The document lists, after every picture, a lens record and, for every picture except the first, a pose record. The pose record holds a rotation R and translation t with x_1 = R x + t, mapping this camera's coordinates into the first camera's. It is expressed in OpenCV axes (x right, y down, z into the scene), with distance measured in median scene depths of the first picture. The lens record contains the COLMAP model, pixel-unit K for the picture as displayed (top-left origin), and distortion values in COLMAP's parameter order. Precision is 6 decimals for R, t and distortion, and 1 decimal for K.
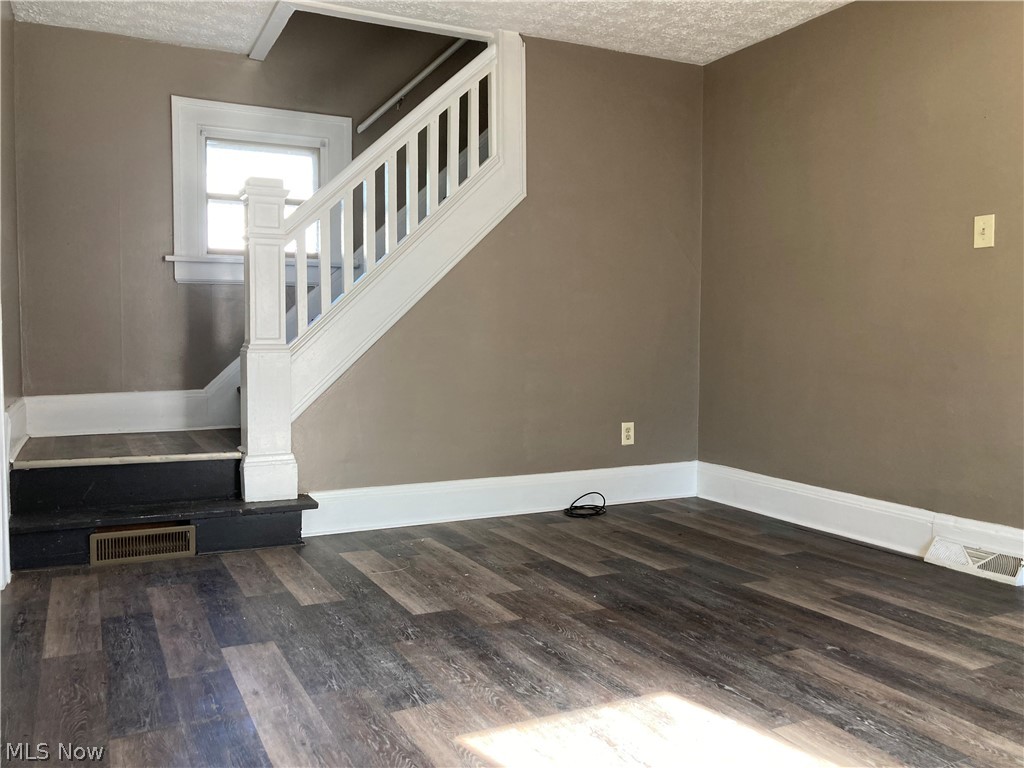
lens RADIAL K [[849.3, 0, 507.5], [0, 849.3, 384.0], [0, 0, 1]] dist [0.026493, -0.017581]
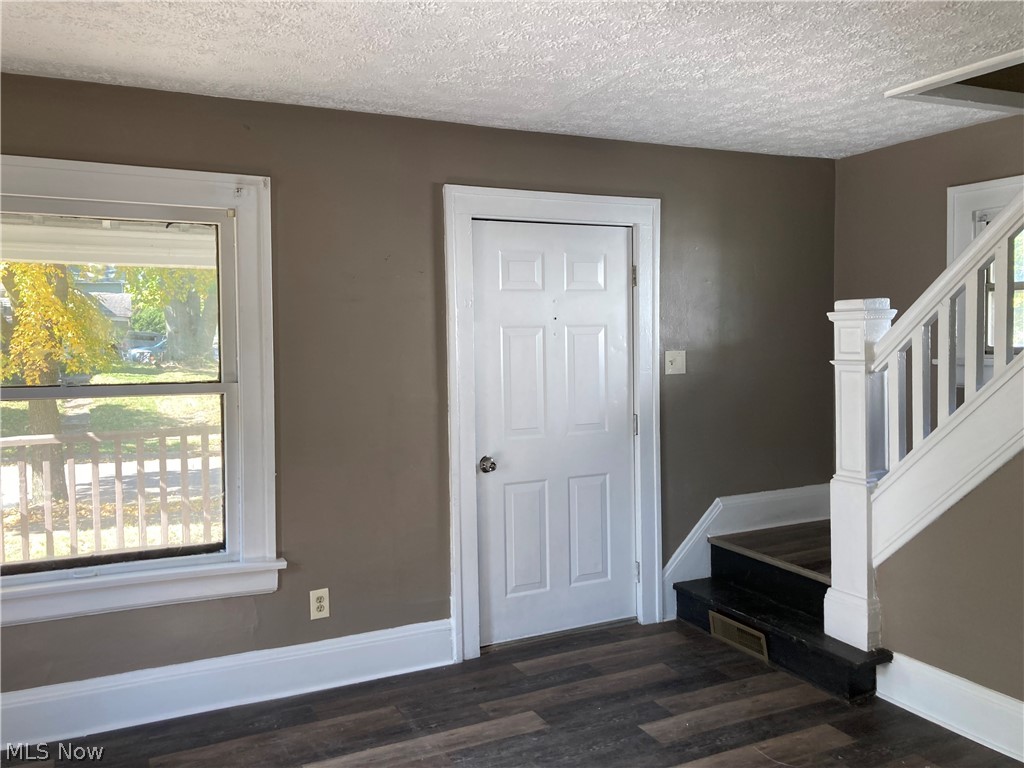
lens RADIAL K [[849.3, 0, 508.0], [0, 849.3, 379.0], [0, 0, 1]] dist [0.026493, -0.017581]
pose [[-0.023645, 0.047139, -0.998608, 0.856218], [-0.032497, 0.998324, 0.047895, -0.242748], [0.999192, 0.033584, -0.022074, 0.830498]]
